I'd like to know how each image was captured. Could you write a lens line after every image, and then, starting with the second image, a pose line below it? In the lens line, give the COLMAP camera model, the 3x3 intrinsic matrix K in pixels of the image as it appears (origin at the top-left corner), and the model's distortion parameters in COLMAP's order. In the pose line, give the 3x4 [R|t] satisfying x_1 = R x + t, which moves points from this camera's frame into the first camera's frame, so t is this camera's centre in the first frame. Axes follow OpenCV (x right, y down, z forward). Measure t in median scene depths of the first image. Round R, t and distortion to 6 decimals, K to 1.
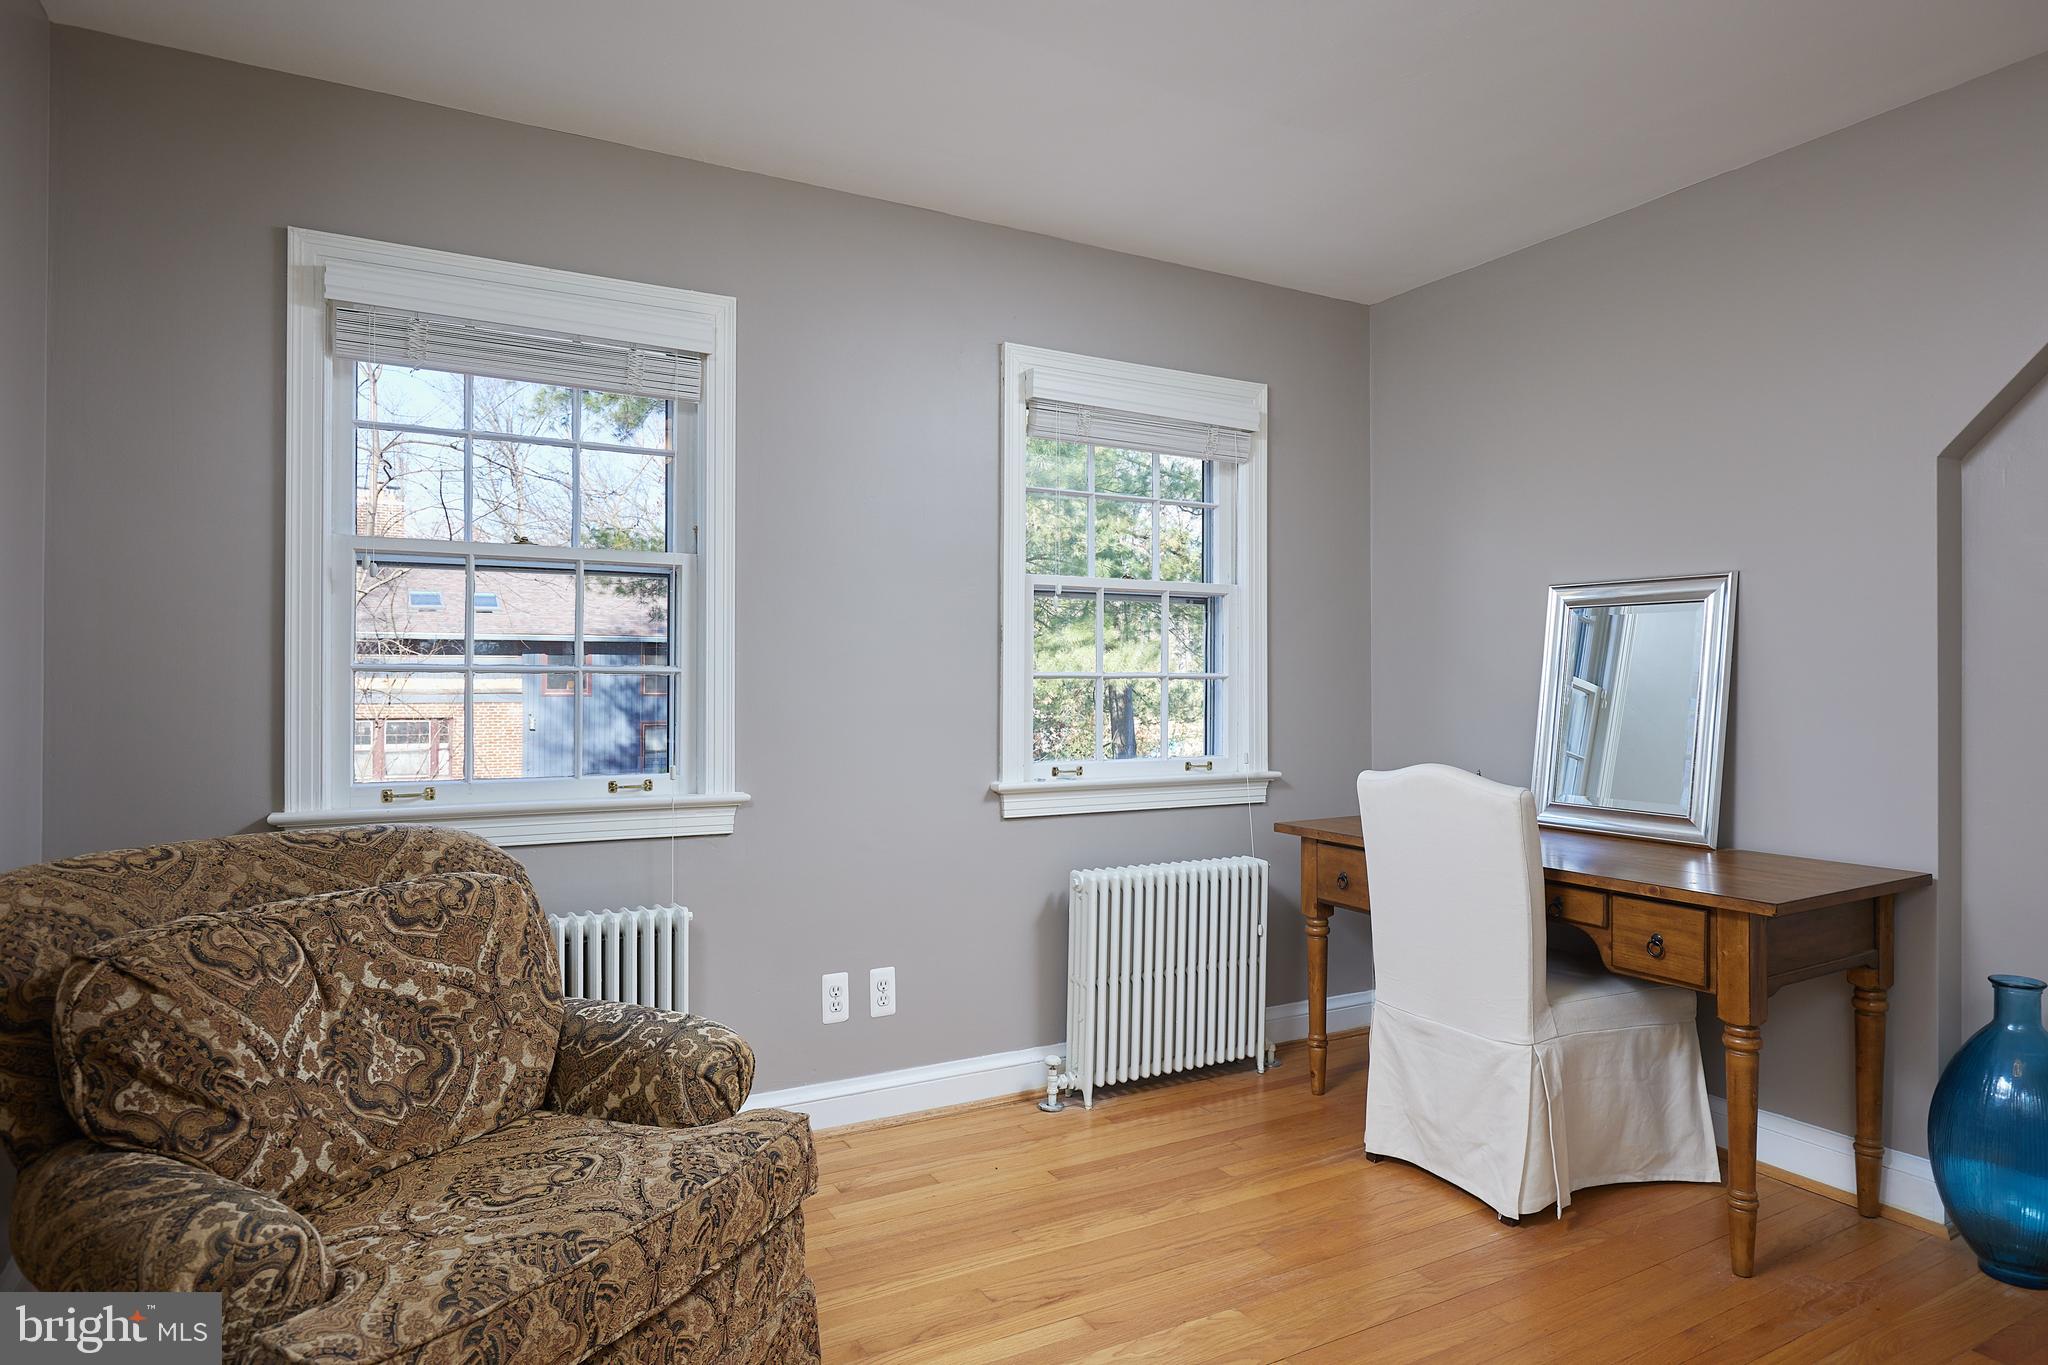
lens RADIAL K [[1198.5, 0, 1020.8], [0, 1198.5, 682.1], [0, 0, 1]] dist [-0.005438, -0.001657]
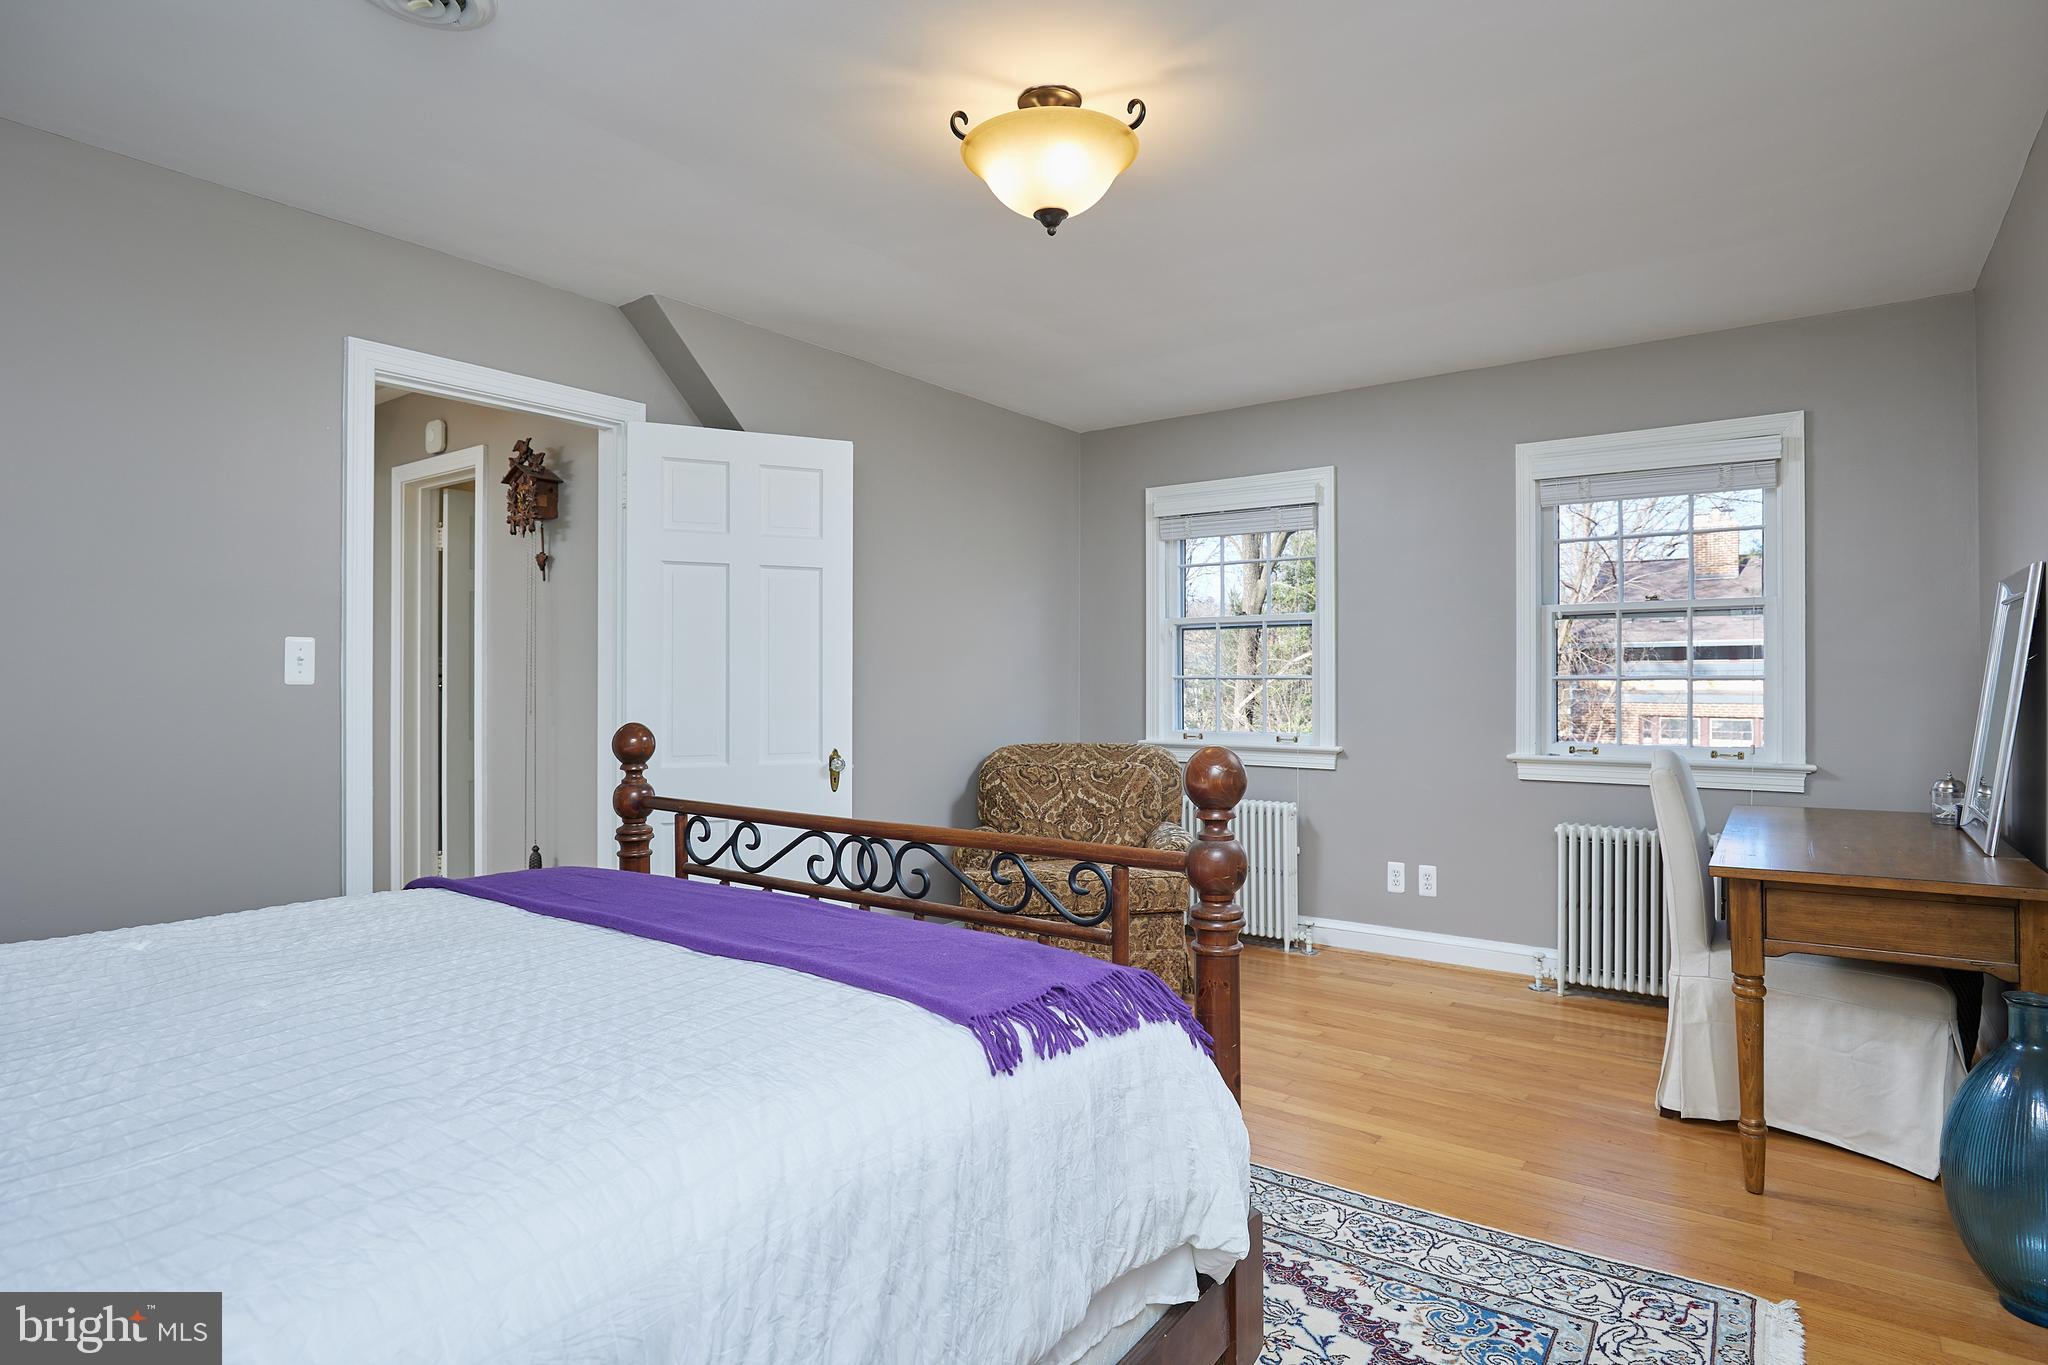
lens RADIAL K [[1134.0, 0, 1037.5], [0, 1134.0, 677.7], [0, 0, 1]] dist [0.002575, -0.000379]
pose [[0.400394, -0.007154, -0.916315, 1.126245], [0.001259, 0.999973, -0.007257, 0.002828], [0.916342, 0.001752, 0.400392, -0.069817]]
